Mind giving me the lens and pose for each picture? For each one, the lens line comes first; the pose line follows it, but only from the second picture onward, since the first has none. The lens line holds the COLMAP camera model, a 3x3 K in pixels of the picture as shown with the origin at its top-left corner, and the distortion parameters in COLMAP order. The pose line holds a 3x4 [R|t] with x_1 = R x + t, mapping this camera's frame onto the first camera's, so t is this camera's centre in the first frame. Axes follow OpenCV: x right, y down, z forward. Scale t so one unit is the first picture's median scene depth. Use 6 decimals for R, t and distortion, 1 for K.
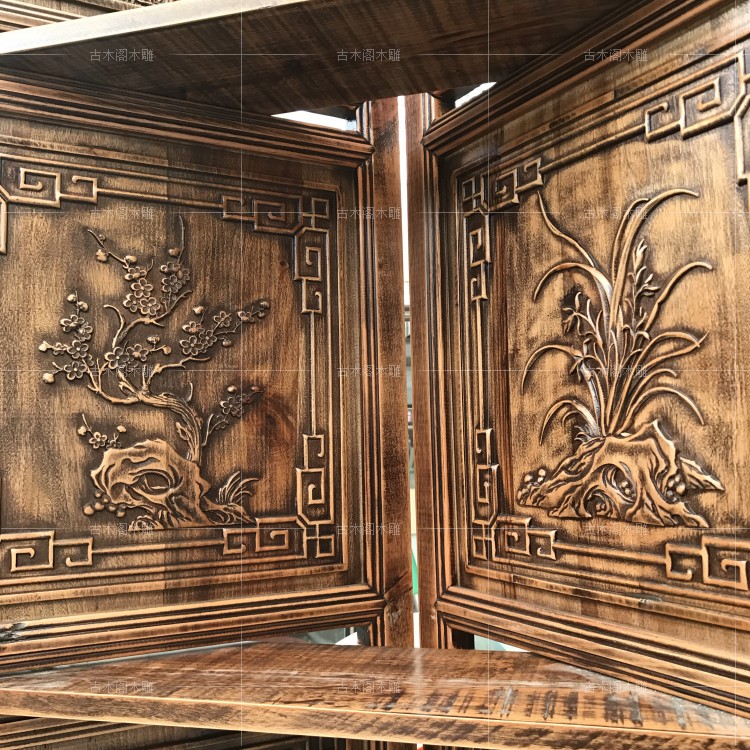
lens RADIAL K [[839.0, 0, 375.0], [0, 839.0, 375.0], [0, 0, 1]] dist [0.071644, -0.193994]
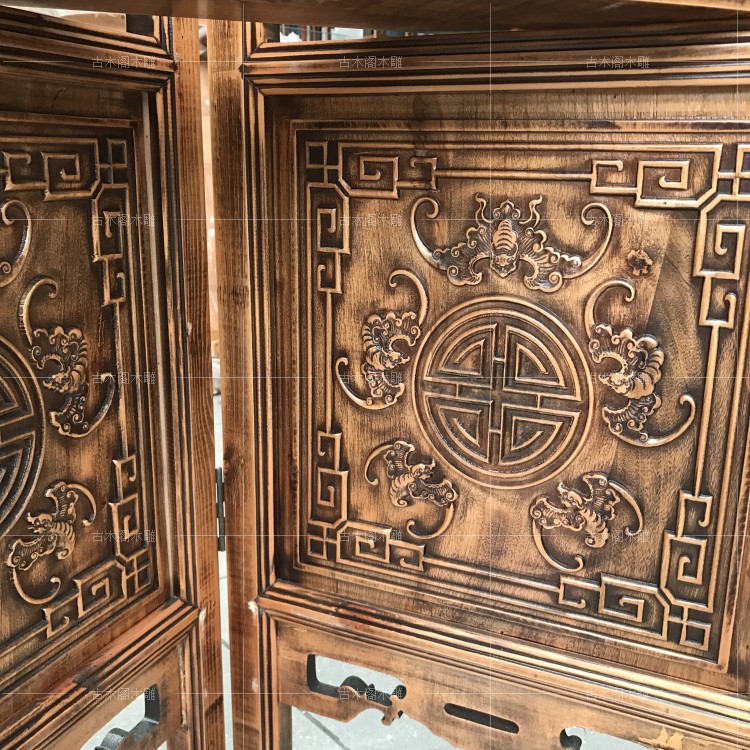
lens RADIAL K [[839.0, 0, 375.0], [0, 839.0, 375.0], [0, 0, 1]] dist [0.071644, -0.193994]
pose [[0.789153, -0.121437, 0.602071, -0.408984], [-0.086495, 0.948517, 0.304686, -0.303793], [-0.608075, -0.292520, 0.738022, 0.330019]]
